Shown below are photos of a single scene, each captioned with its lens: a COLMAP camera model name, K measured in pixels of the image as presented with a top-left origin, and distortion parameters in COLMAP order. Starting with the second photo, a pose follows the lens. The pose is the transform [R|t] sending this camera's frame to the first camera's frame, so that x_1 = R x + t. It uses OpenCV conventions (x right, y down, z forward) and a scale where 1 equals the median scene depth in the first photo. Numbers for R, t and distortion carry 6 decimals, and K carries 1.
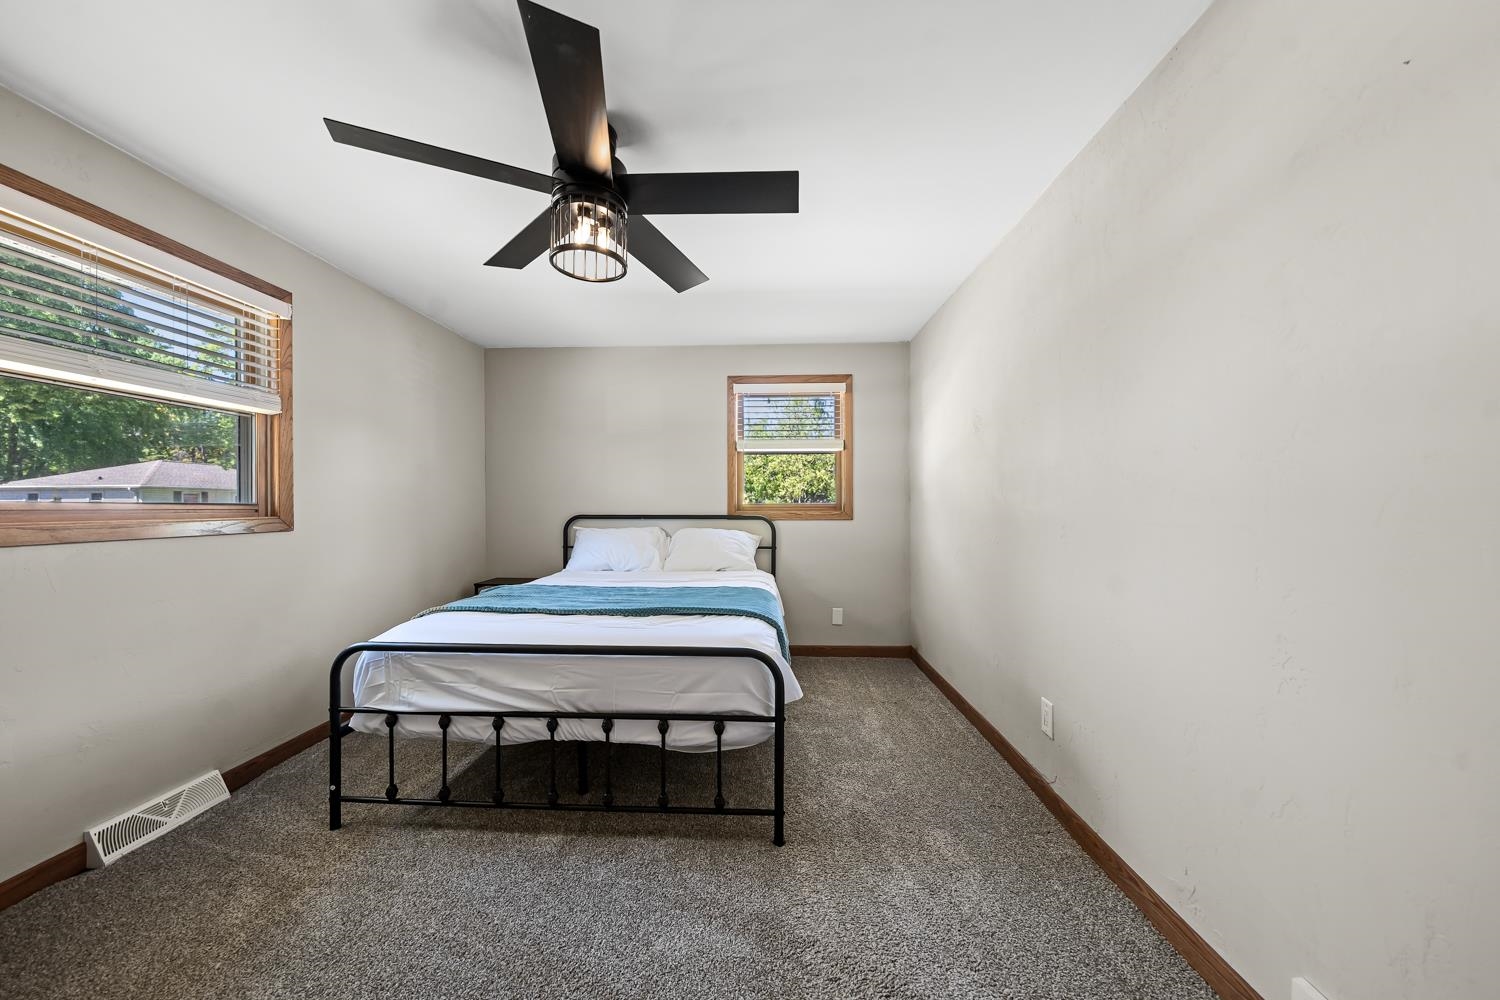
lens RADIAL K [[515.6, 0, 748.2], [0, 515.6, 505.8], [0, 0, 1]] dist [-0.002443, -0.000104]
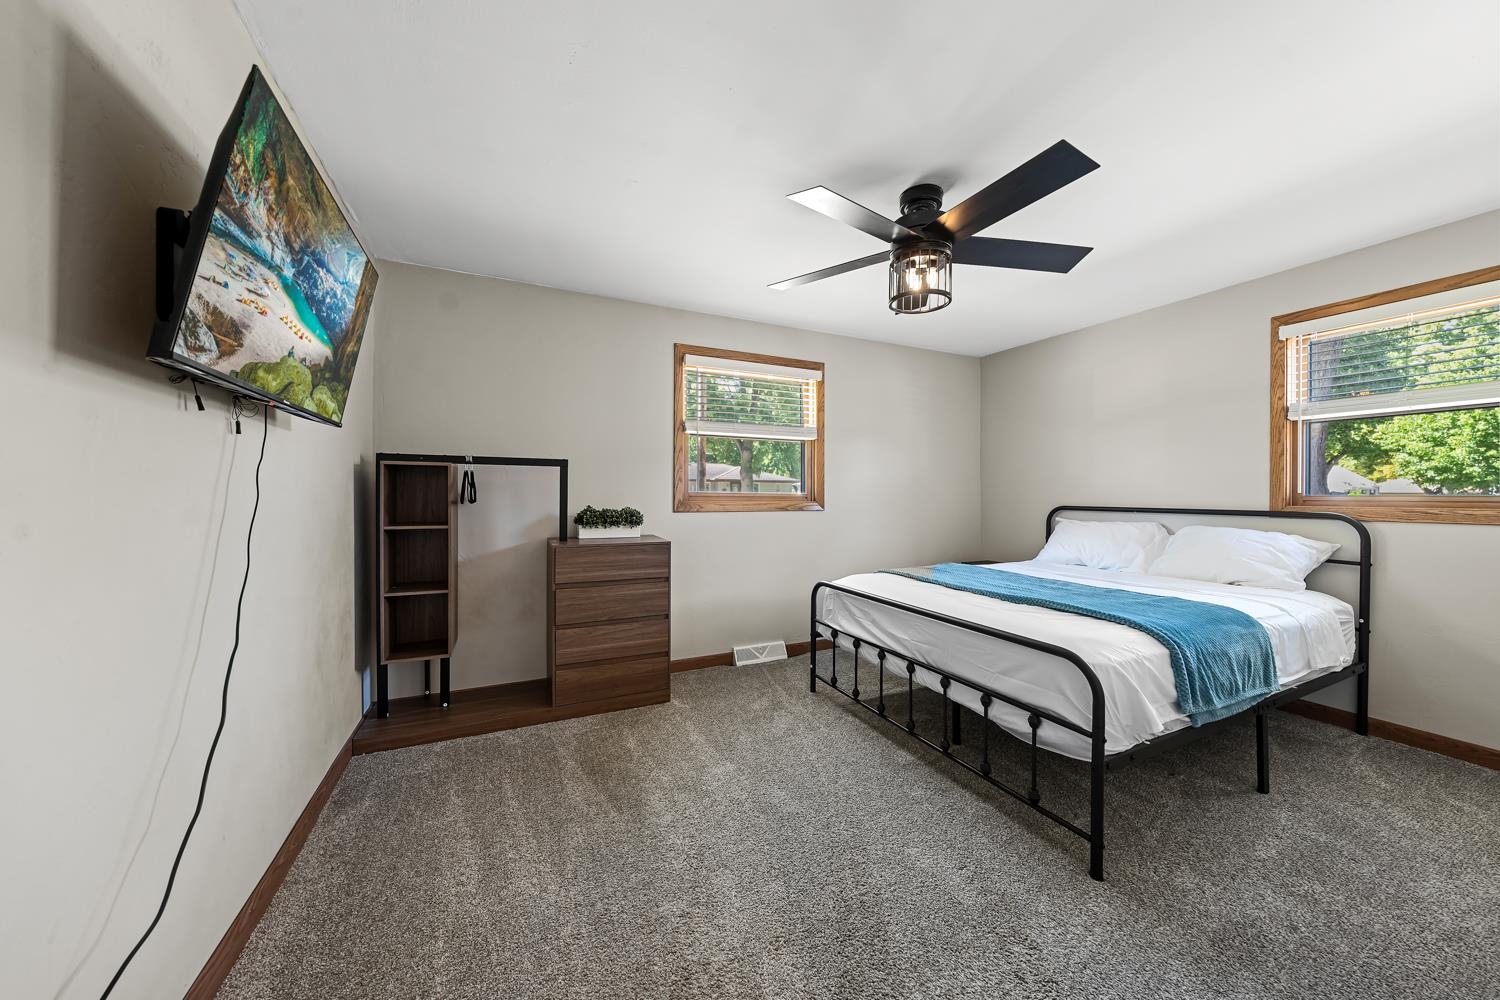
lens RADIAL K [[515.6, 0, 750.8], [0, 515.6, 494.6], [0, 0, 1]] dist [-0.002443, -0.000104]
pose [[0.468404, 0.003606, -0.883507, 0.549952], [-0.006549, 0.999978, 0.000609, -0.000828], [0.883490, 0.005500, 0.468417, 0.052484]]
